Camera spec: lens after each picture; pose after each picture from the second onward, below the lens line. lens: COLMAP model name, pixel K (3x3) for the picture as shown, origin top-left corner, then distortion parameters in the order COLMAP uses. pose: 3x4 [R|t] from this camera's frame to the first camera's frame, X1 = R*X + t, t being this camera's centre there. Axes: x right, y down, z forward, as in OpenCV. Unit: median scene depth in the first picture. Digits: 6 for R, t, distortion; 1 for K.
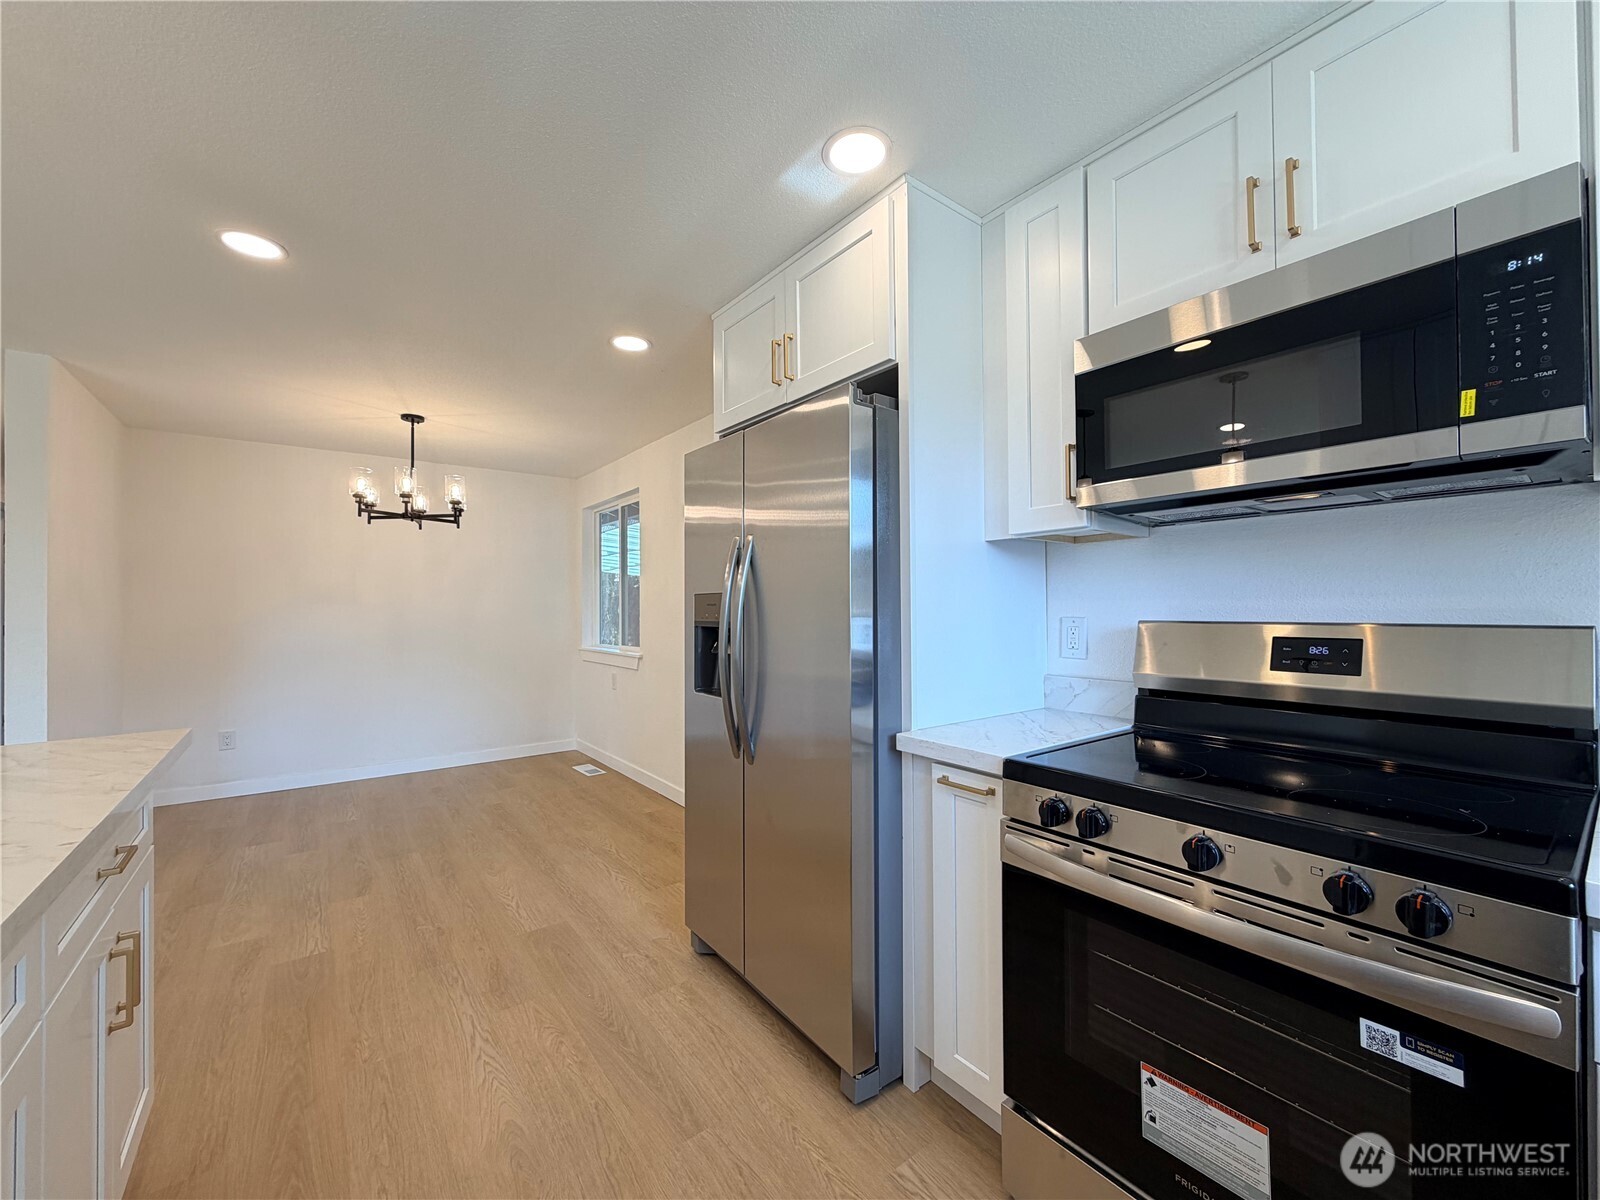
lens RADIAL K [[633.0, 0, 800.0], [0, 633.0, 600.0], [0, 0, 1]] dist [-0.003634, 0.000030]
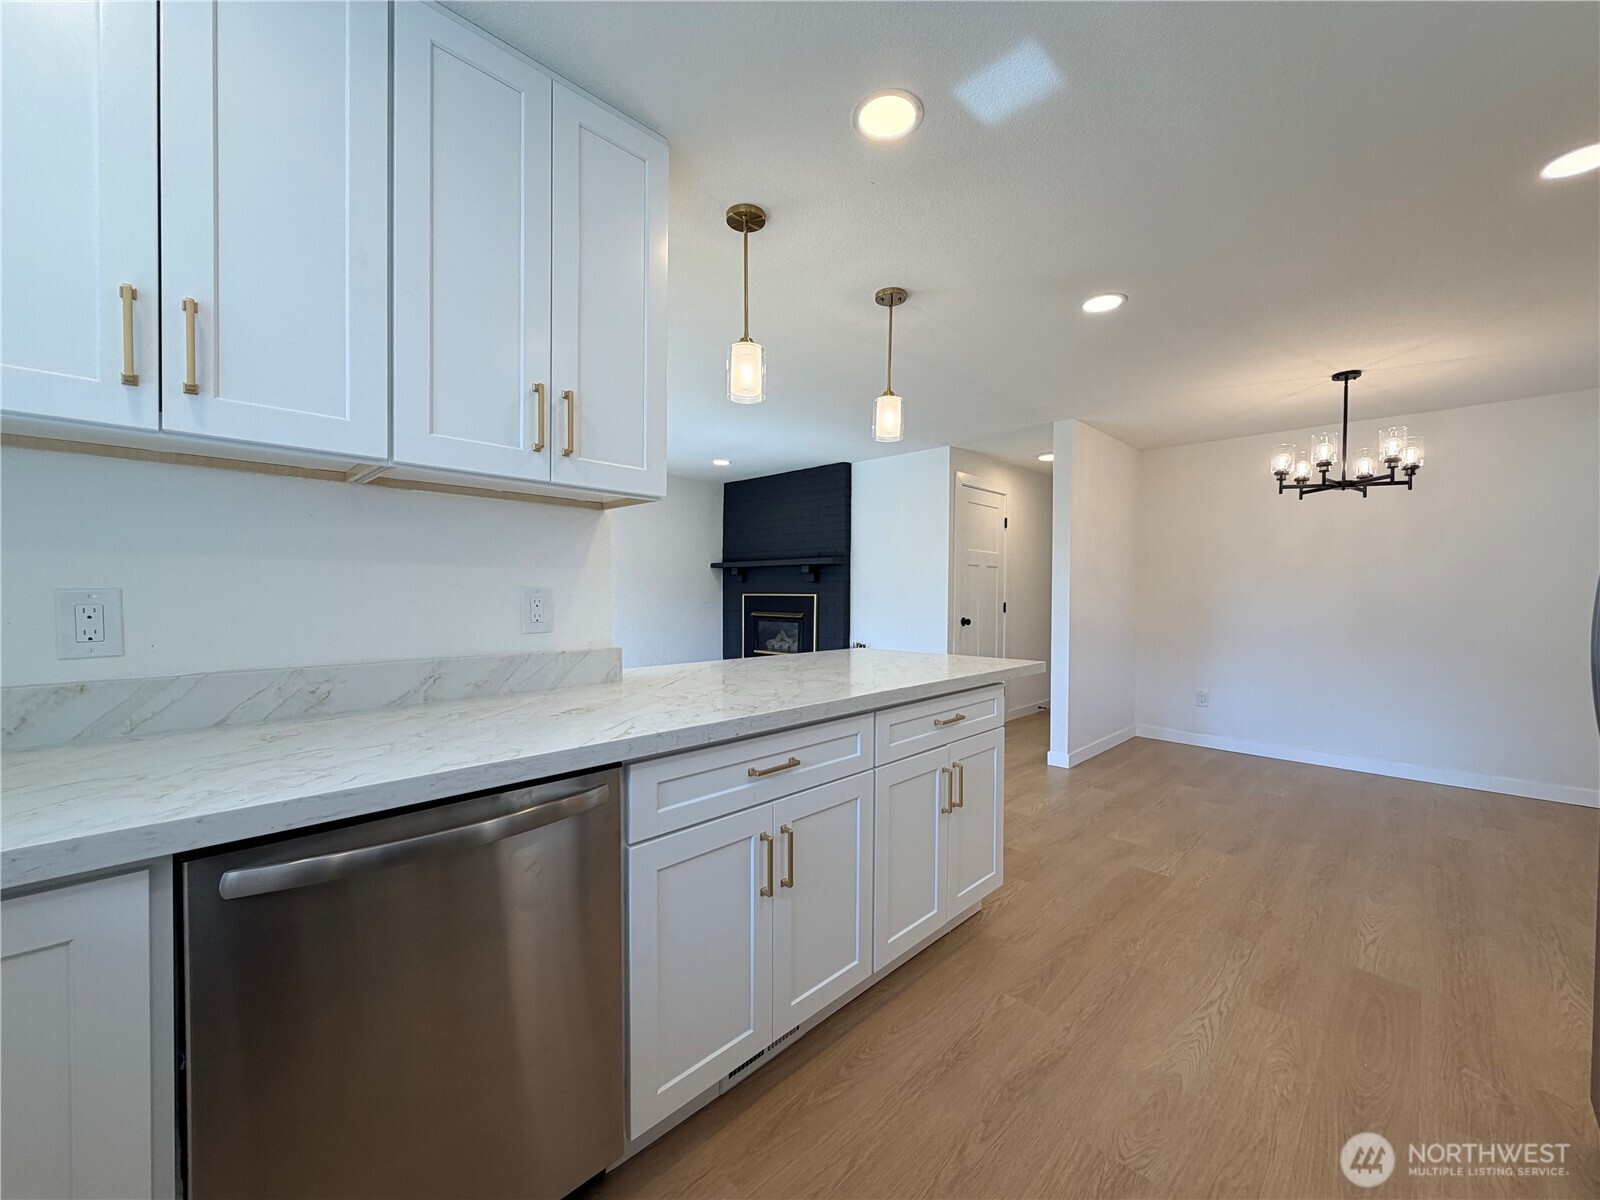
lens RADIAL K [[636.1, 0, 800.0], [0, 636.1, 600.0], [0, 0, 1]] dist [-0.001045, -0.000339]
pose [[0.137640, 0.020703, -0.990266, 0.299841], [0.003289, 0.999766, 0.021359, 0.017697], [0.990477, -0.006197, 0.137540, 0.161264]]
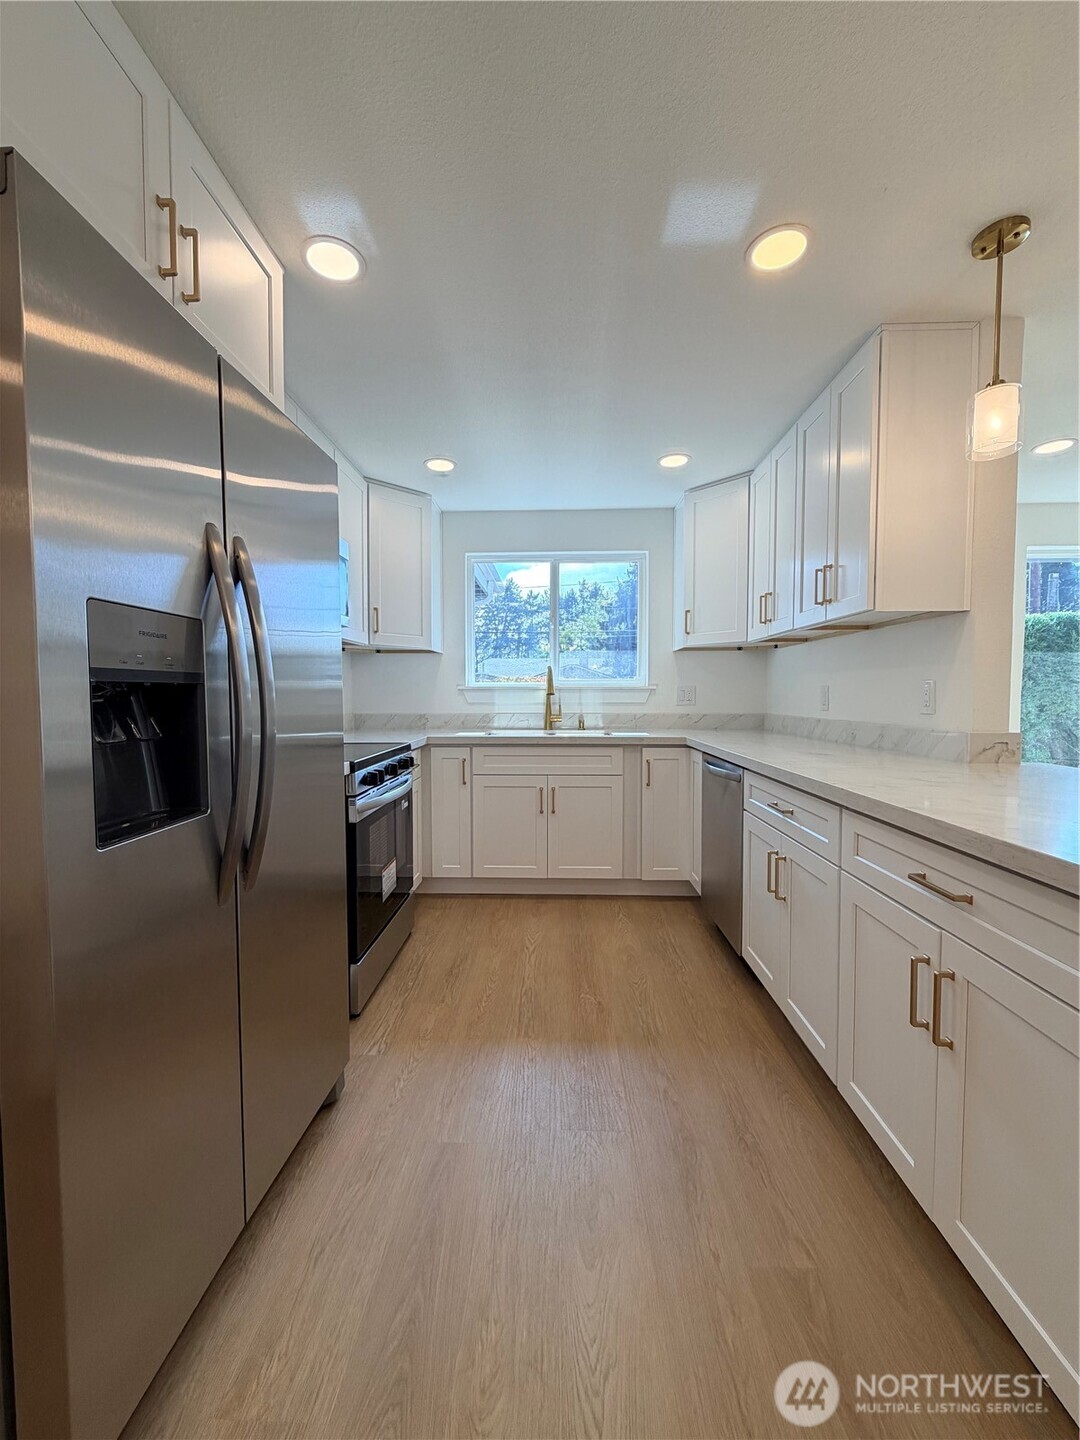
lens RADIAL K [[572.5, 0, 540.0], [0, 572.5, 720.0], [0, 0, 1]] dist [-0.001045, -0.000339]
pose [[-0.776734, -0.021545, 0.629461, -1.075855], [-0.000130, 0.999420, 0.034047, 0.067358], [-0.629829, 0.026363, -0.776286, 1.560742]]
